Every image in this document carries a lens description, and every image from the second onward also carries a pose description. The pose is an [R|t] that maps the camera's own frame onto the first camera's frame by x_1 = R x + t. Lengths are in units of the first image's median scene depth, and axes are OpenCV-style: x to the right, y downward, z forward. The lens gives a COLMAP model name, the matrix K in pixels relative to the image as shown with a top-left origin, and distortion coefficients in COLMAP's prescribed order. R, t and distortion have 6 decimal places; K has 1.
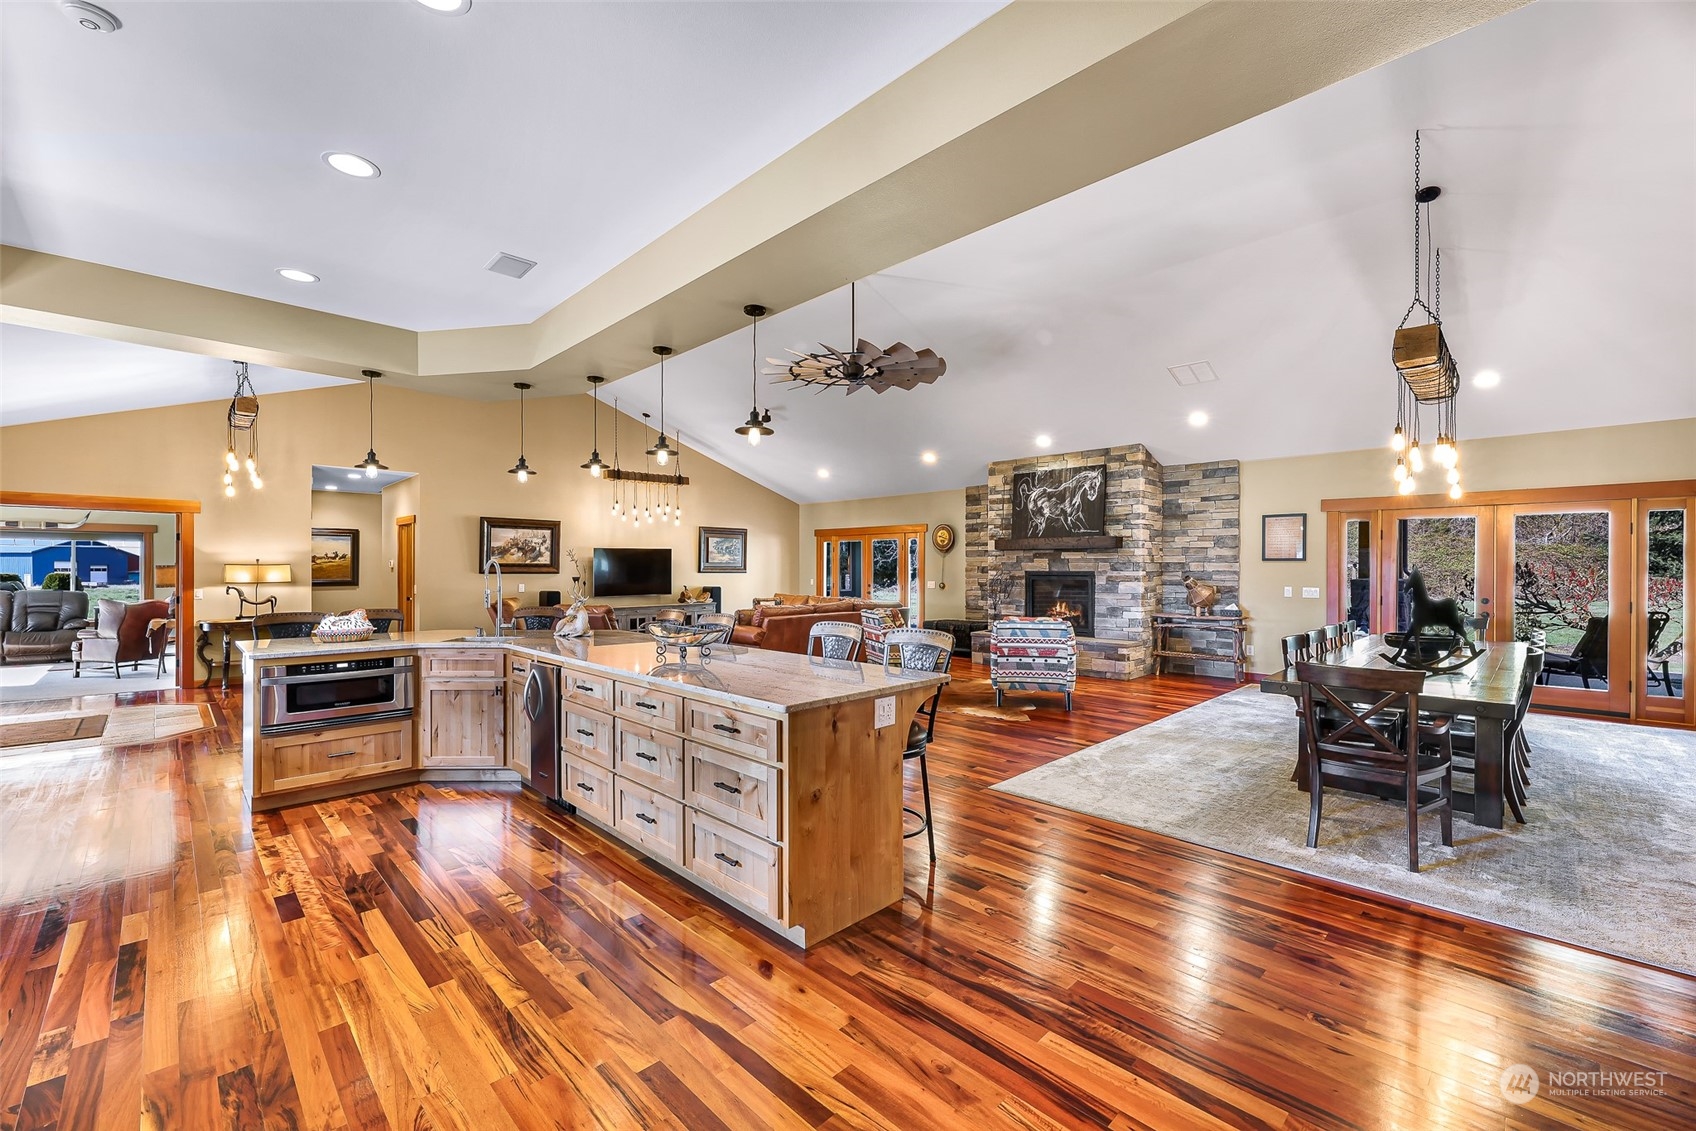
lens RADIAL K [[685.6, 0, 846.3], [0, 685.6, 570.6], [0, 0, 1]] dist [-0.000698, -0.001001]
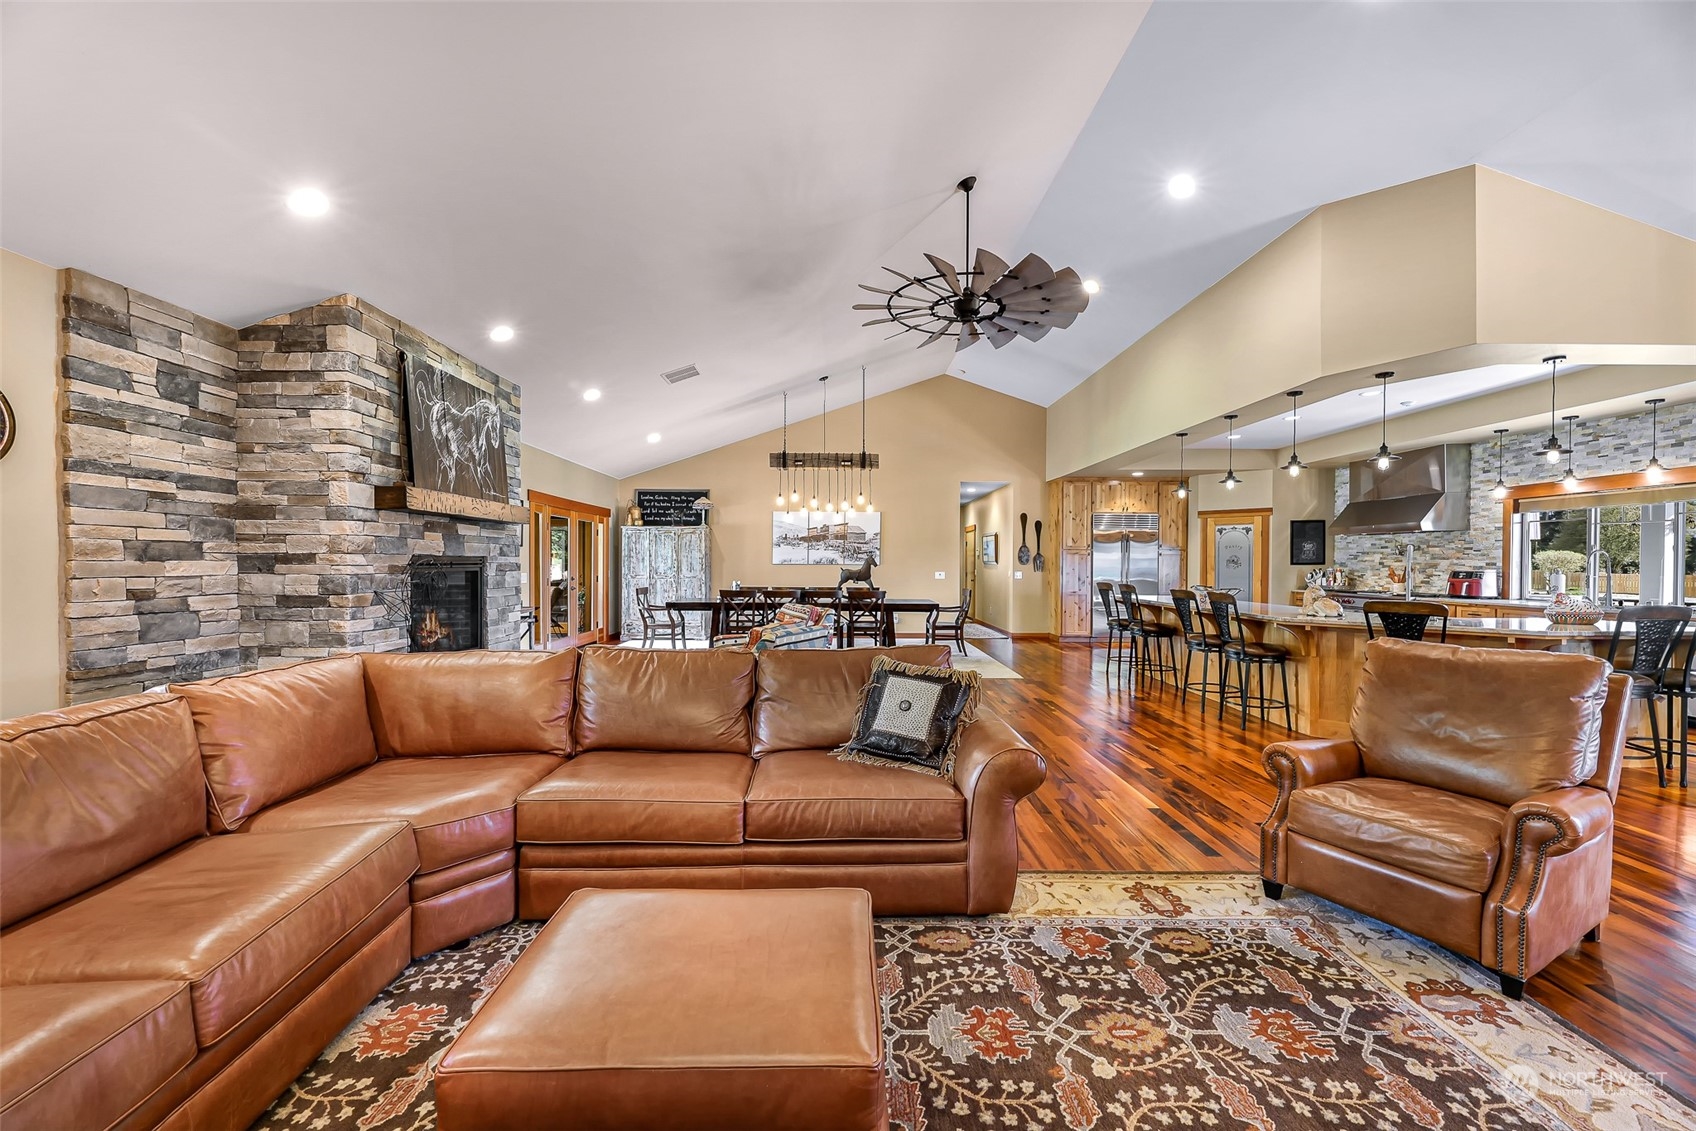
lens RADIAL K [[685.6, 0, 836.3], [0, 685.6, 568.5], [0, 0, 1]] dist [-0.000698, -0.001001]
pose [[-0.712560, -0.010521, 0.701532, -0.302861], [-0.001782, 0.999911, 0.013186, 0.002601], [-0.701609, 0.008146, -0.712516, 1.131280]]
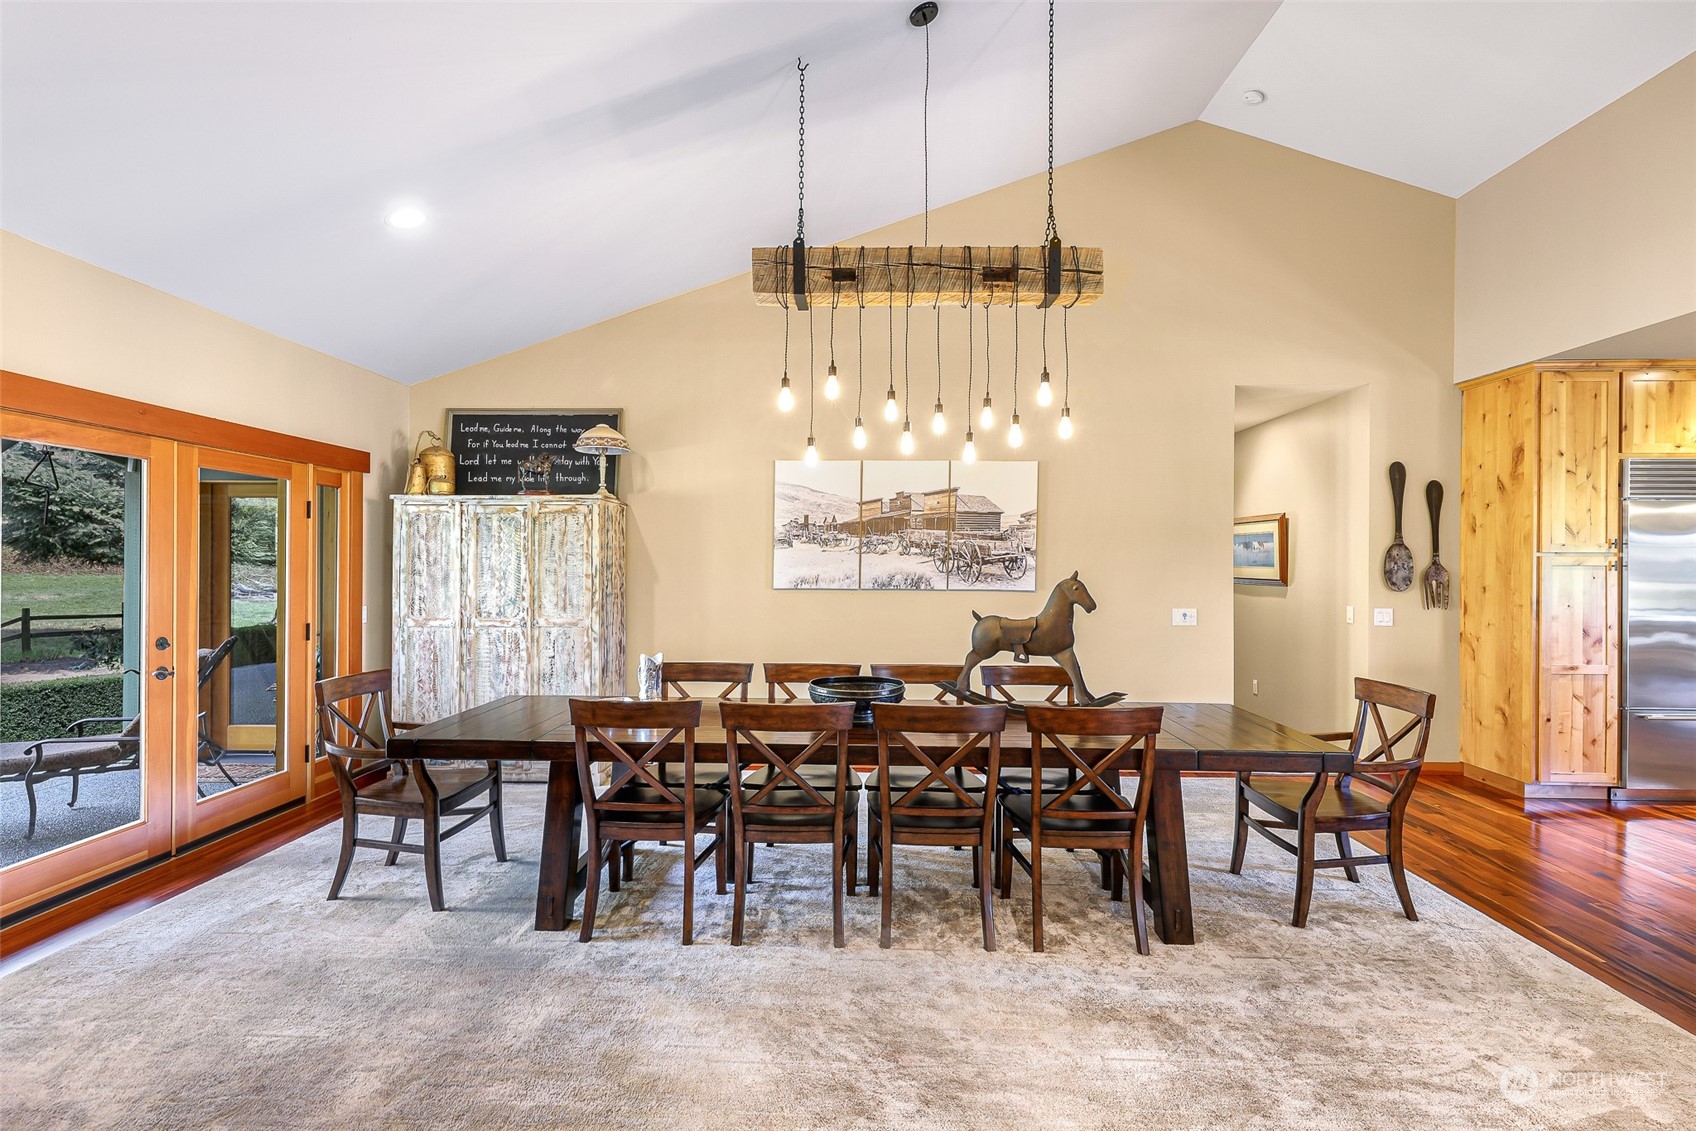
lens RADIAL K [[828.5, 0, 837.2], [0, 828.5, 565.1], [0, 0, 1]] dist [0.006943, -0.002292]
pose [[-0.683998, -0.004457, 0.729470, 0.145570], [-0.001755, 0.999988, 0.004465, -0.008683], [-0.729482, 0.001774, -0.683998, 0.734767]]
